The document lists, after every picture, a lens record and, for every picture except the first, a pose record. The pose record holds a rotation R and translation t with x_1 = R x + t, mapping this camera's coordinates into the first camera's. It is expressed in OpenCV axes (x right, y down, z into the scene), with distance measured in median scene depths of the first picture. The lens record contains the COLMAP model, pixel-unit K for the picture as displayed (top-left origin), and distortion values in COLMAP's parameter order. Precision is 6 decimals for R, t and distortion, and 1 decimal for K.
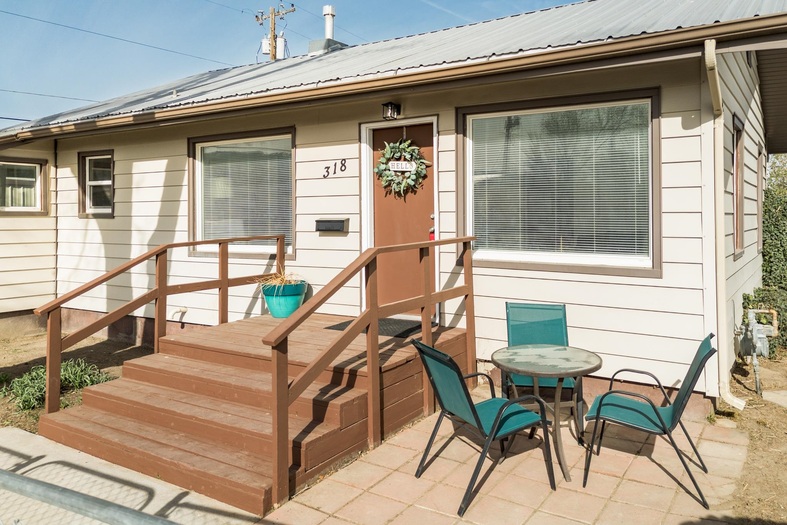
lens RADIAL K [[572.9, 0, 441.0], [0, 572.9, 229.3], [0, 0, 1]] dist [0.057304, -0.004003]
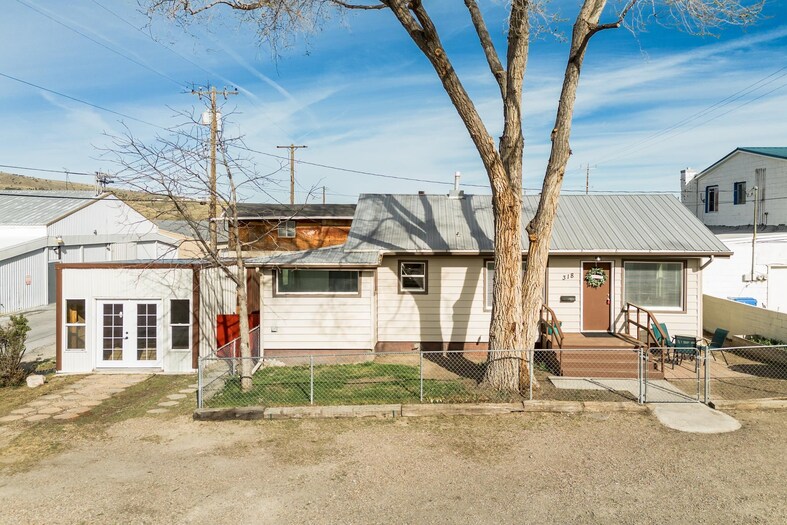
lens RADIAL K [[579.4, 0, 394.7], [0, 579.4, 238.2], [0, 0, 1]] dist [0.057252, -0.007024]
pose [[0.861924, -0.005277, 0.507010, -2.280646], [0.001279, 0.999965, 0.008234, -0.312991], [-0.507035, -0.006449, 0.861901, -0.911280]]
